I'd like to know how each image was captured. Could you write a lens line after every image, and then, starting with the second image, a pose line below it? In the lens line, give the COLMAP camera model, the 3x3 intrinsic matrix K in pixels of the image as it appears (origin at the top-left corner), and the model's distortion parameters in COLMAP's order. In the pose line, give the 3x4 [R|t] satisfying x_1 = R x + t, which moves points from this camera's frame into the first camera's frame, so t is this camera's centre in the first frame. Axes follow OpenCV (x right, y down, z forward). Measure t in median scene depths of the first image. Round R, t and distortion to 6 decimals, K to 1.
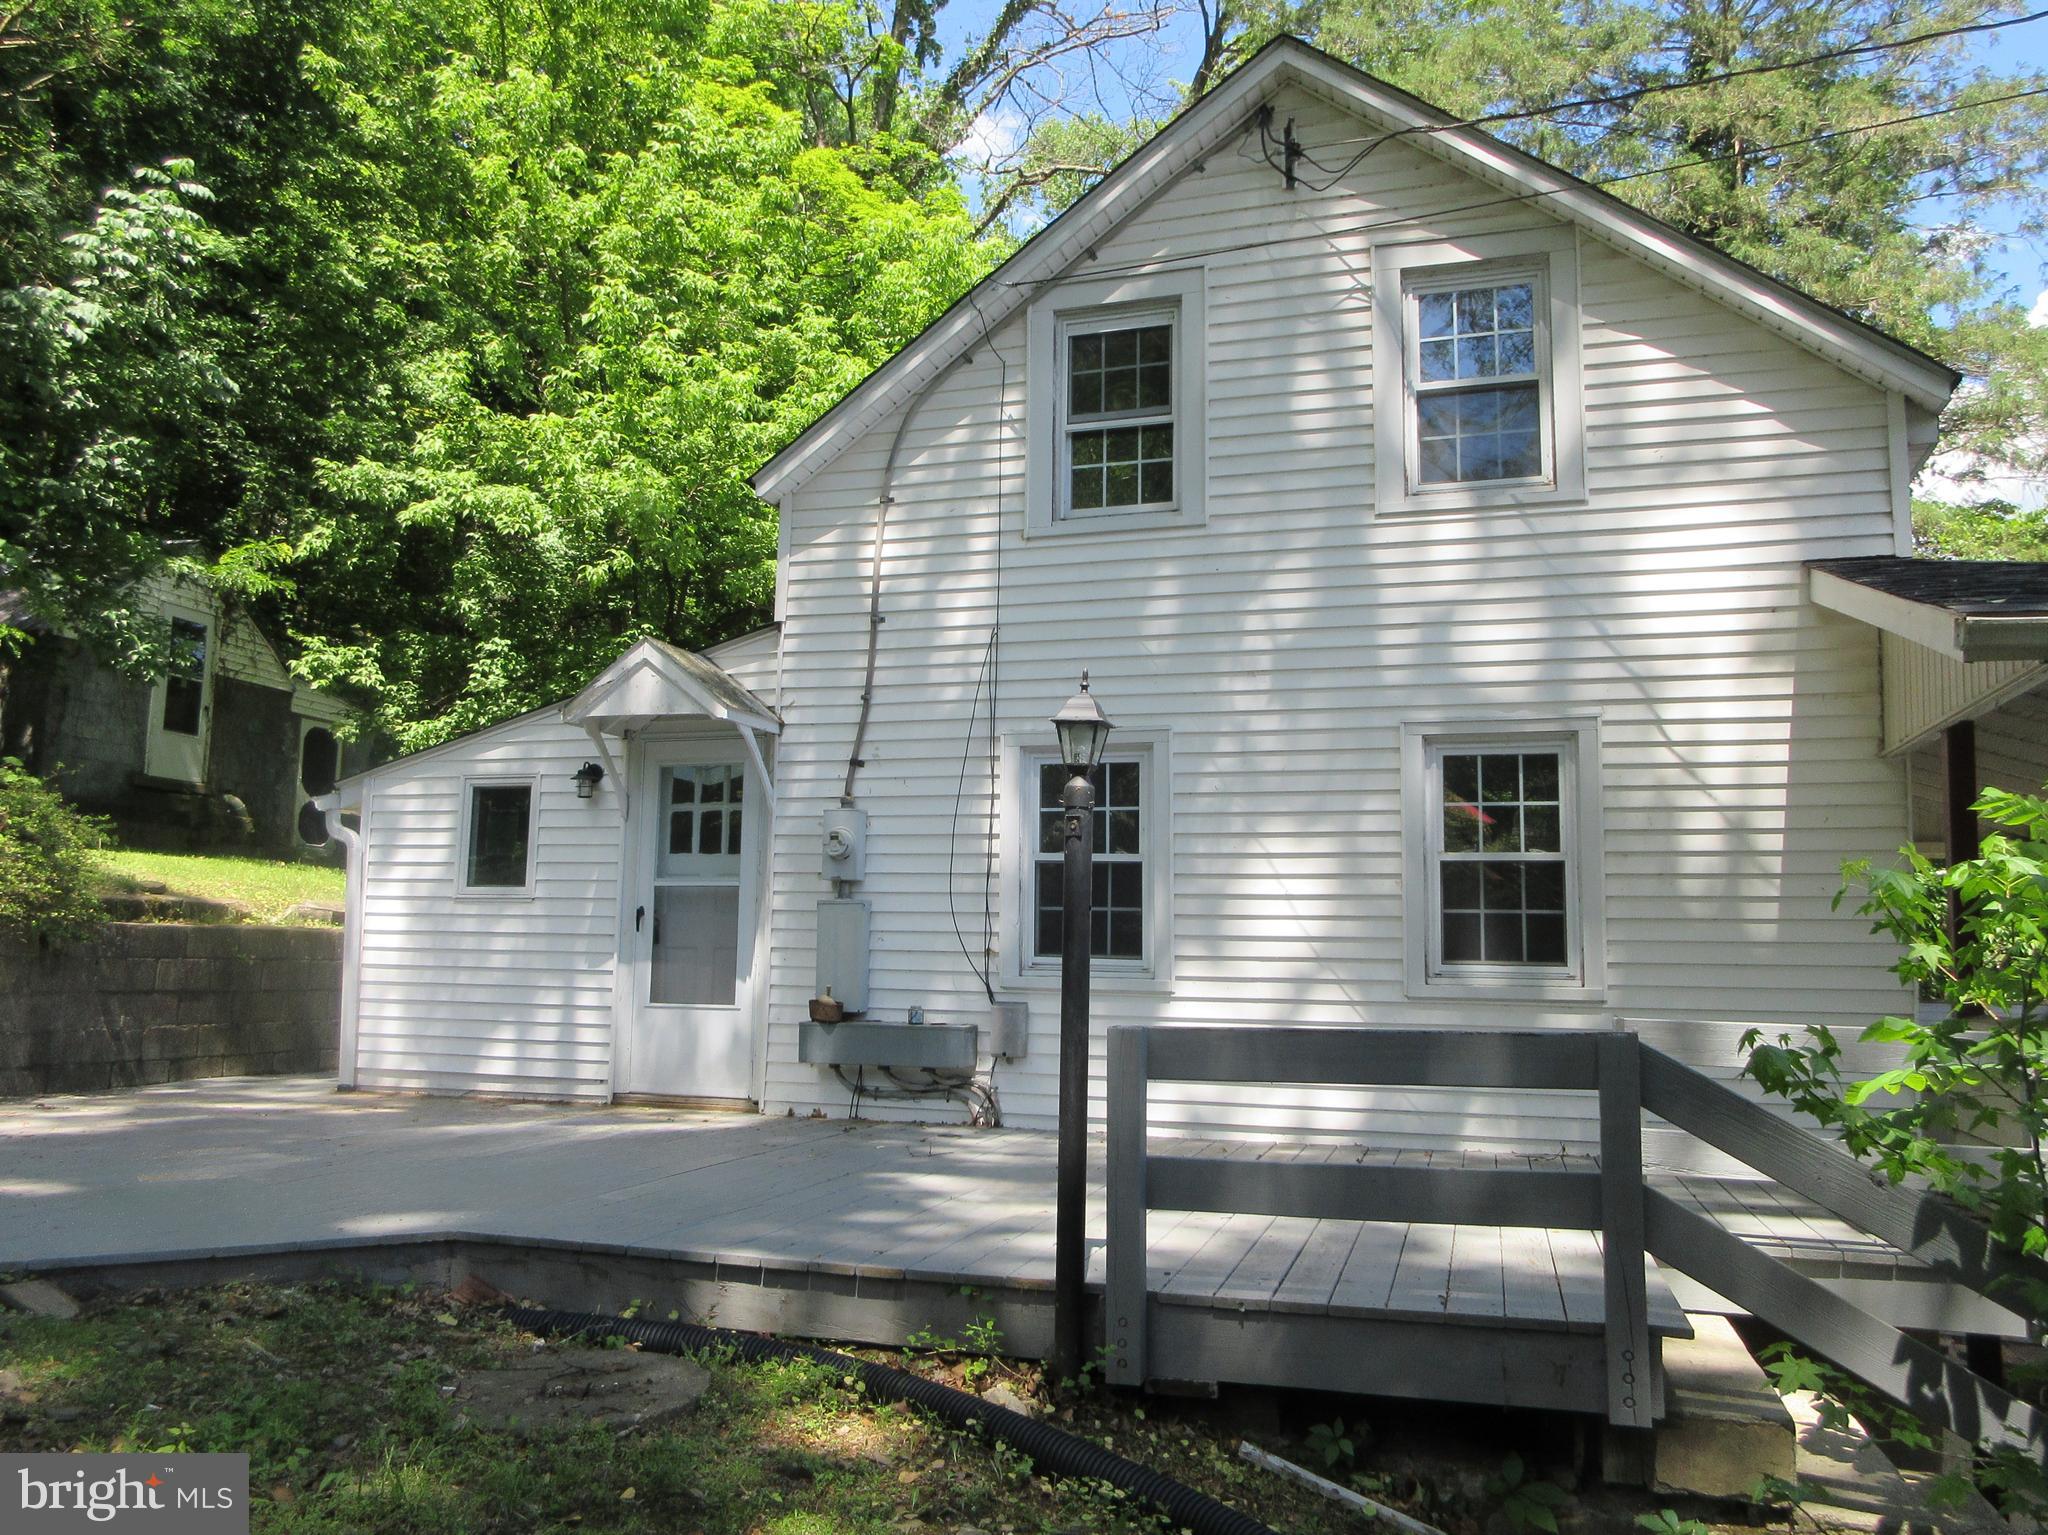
lens RADIAL K [[1532.9, 0, 1023.9], [0, 1532.9, 768.6], [0, 0, 1]] dist [-0.002854, -0.002006]
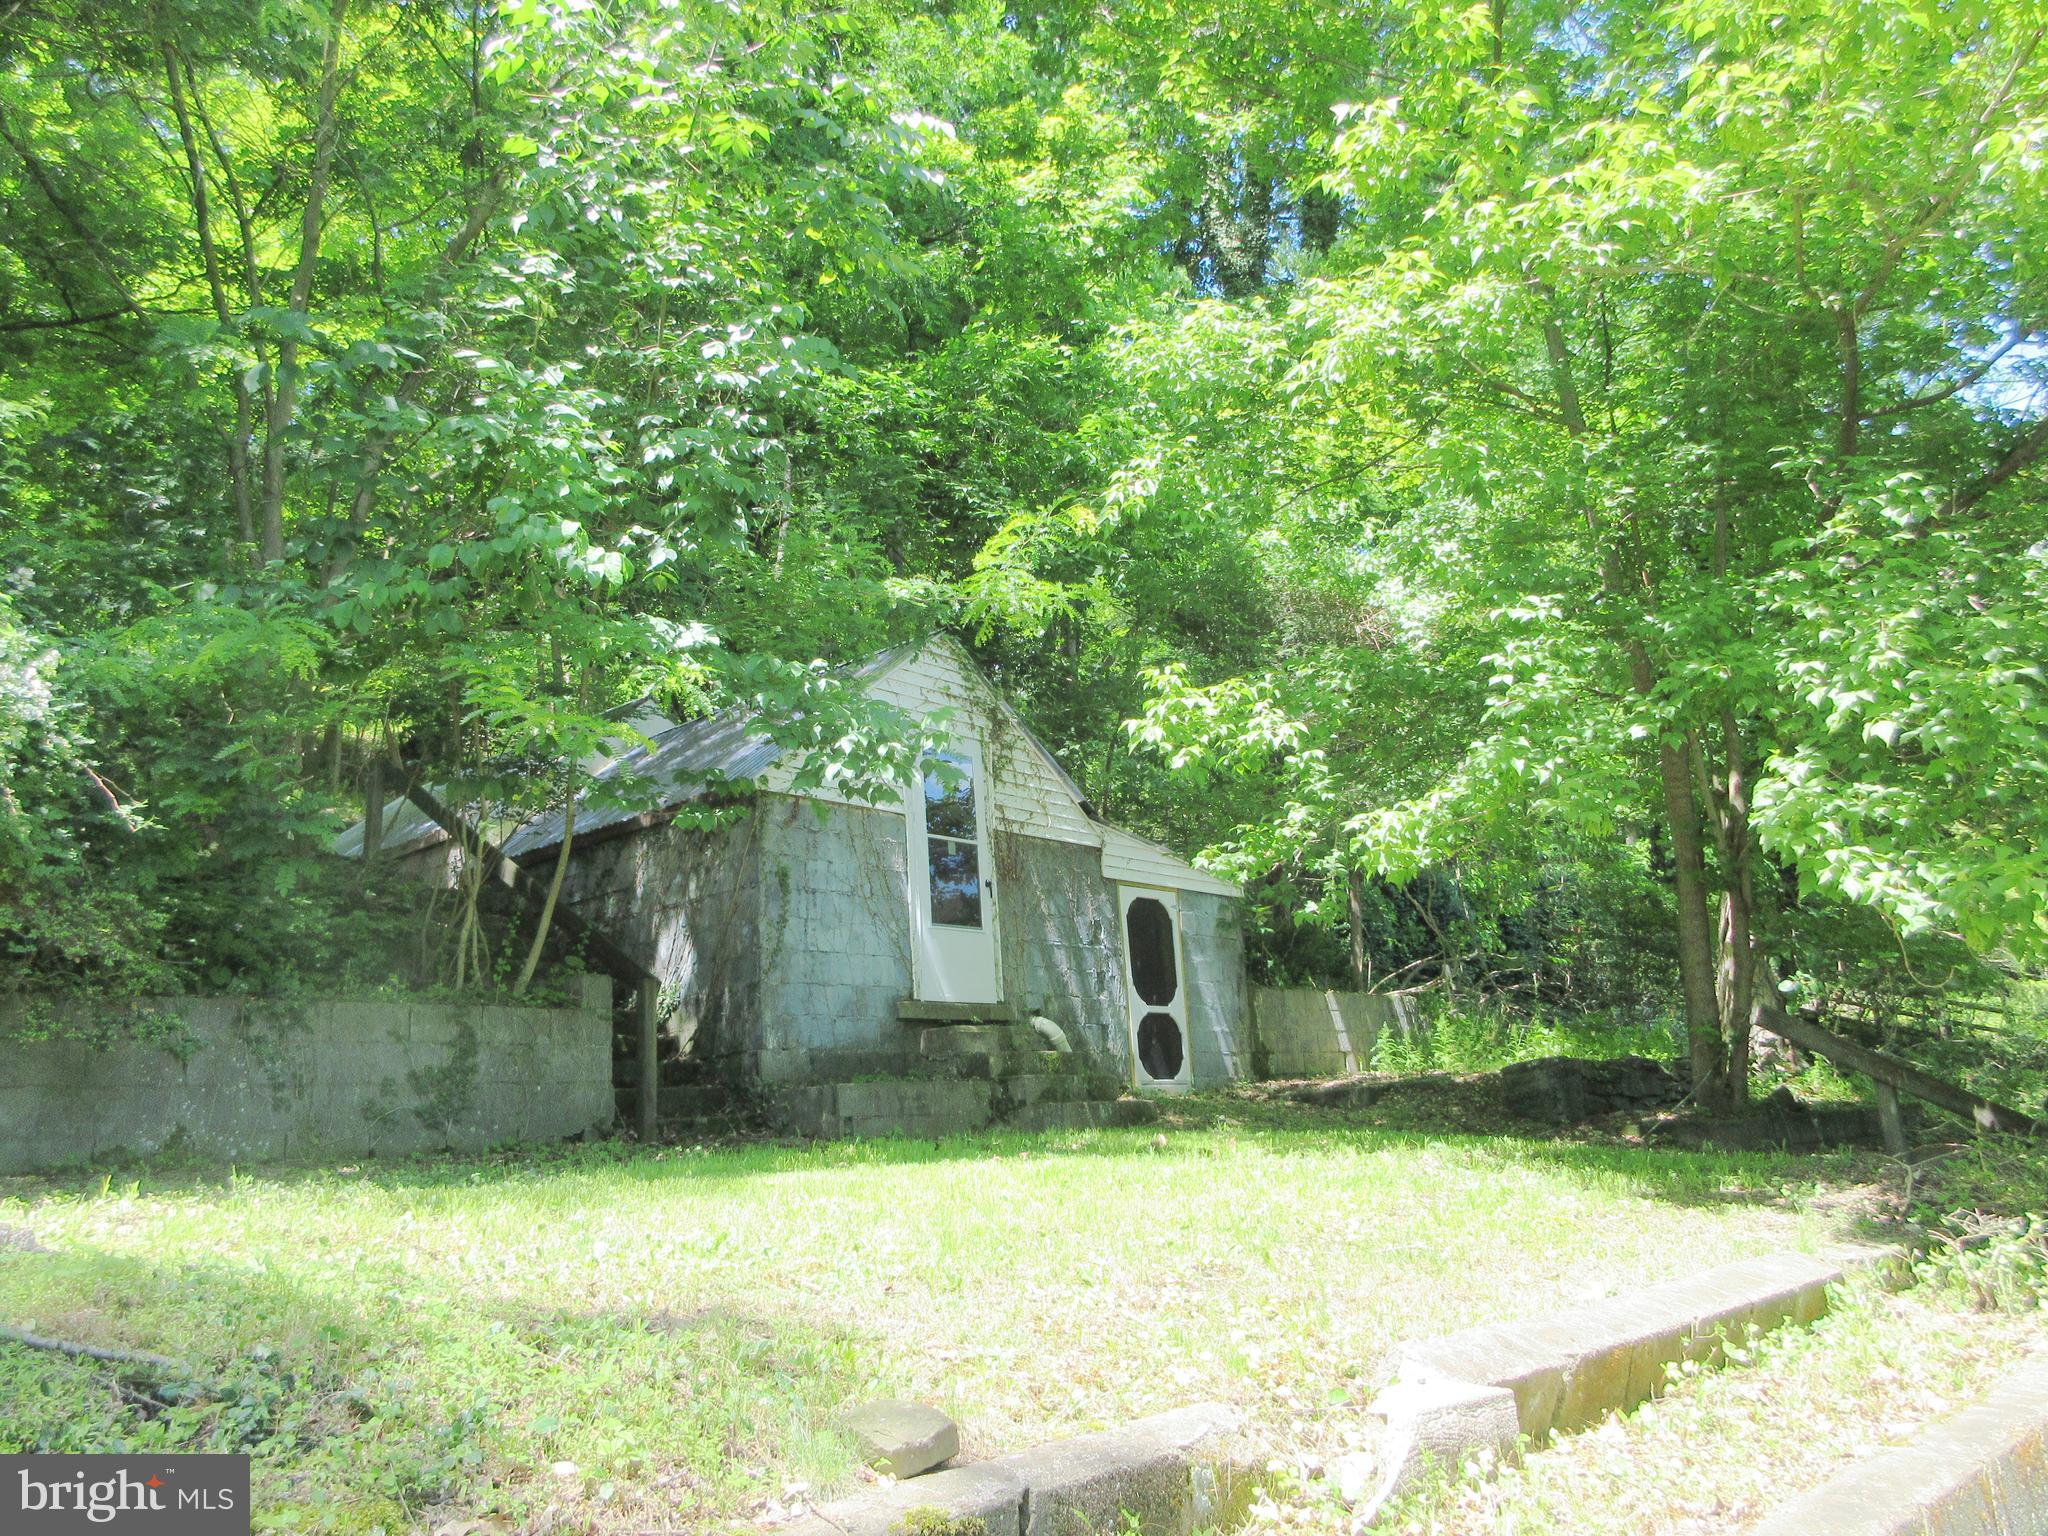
lens RADIAL K [[1532.9, 0, 1023.5], [0, 1532.9, 766.0], [0, 0, 1]] dist [-0.002854, -0.002006]
pose [[0.883131, -0.188092, -0.429769, -0.291255], [0.134621, 0.979183, -0.151916, 0.013523], [0.449397, 0.076306, 0.890067, 0.533925]]
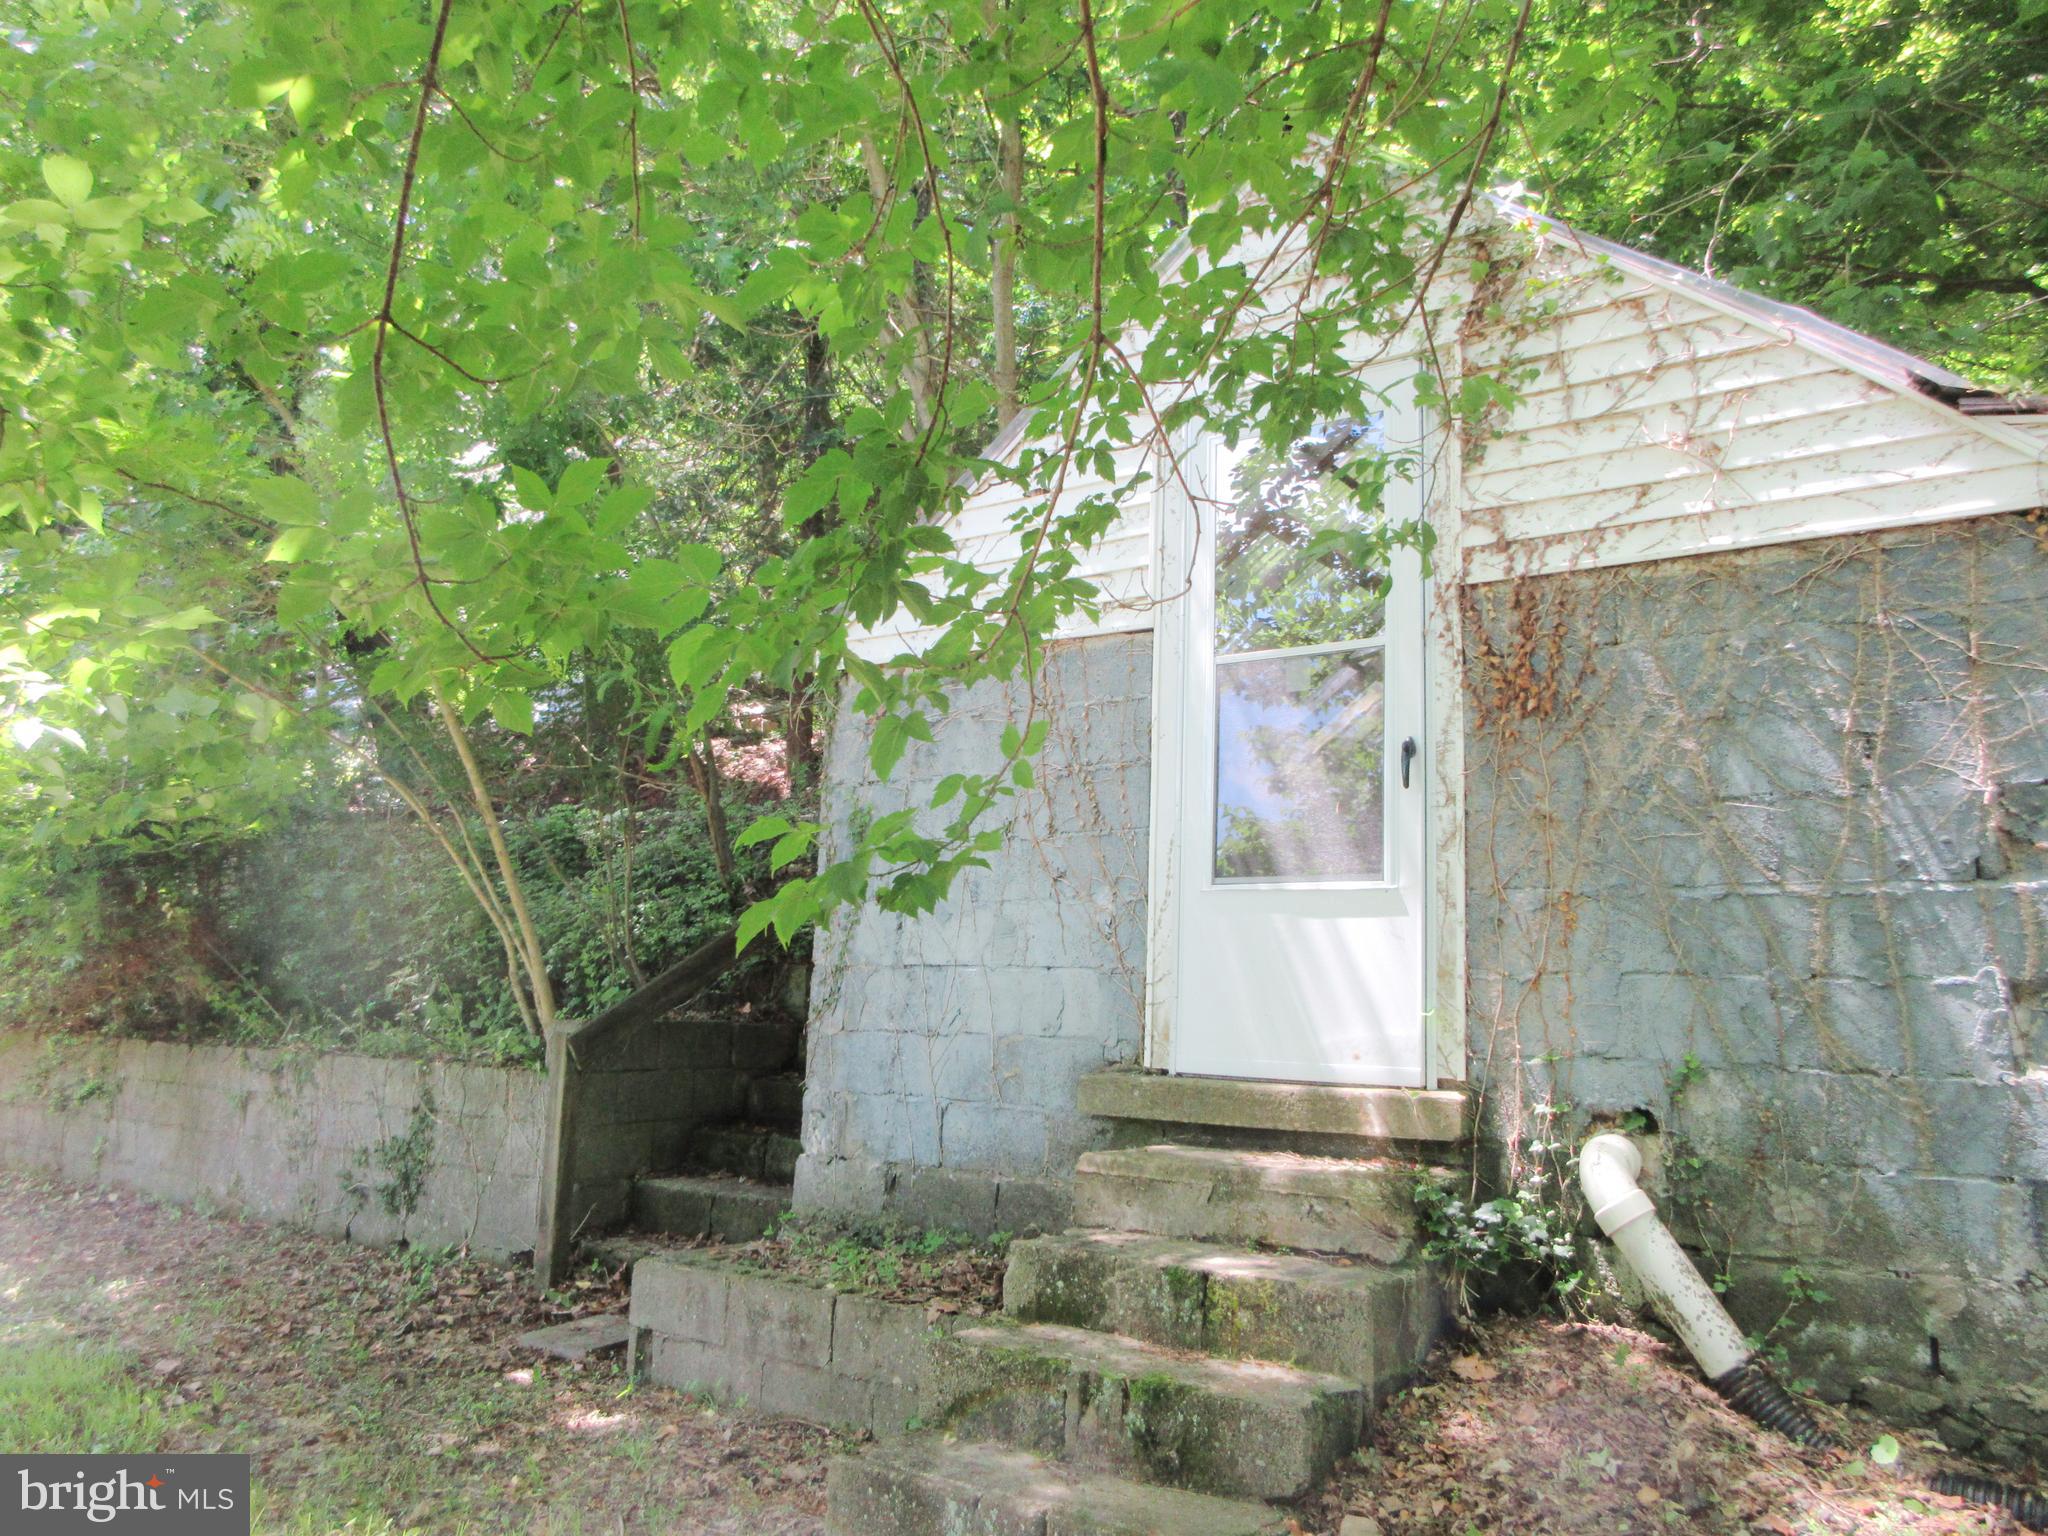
lens RADIAL K [[1532.9, 0, 1024.2], [0, 1532.9, 771.9], [0, 0, 1]] dist [-0.002854, -0.002006]
pose [[-0.369307, -0.147597, -0.917511, -0.370592], [0.080483, 0.978517, -0.189806, 0.002847], [0.925816, -0.143941, -0.349495, 1.243073]]
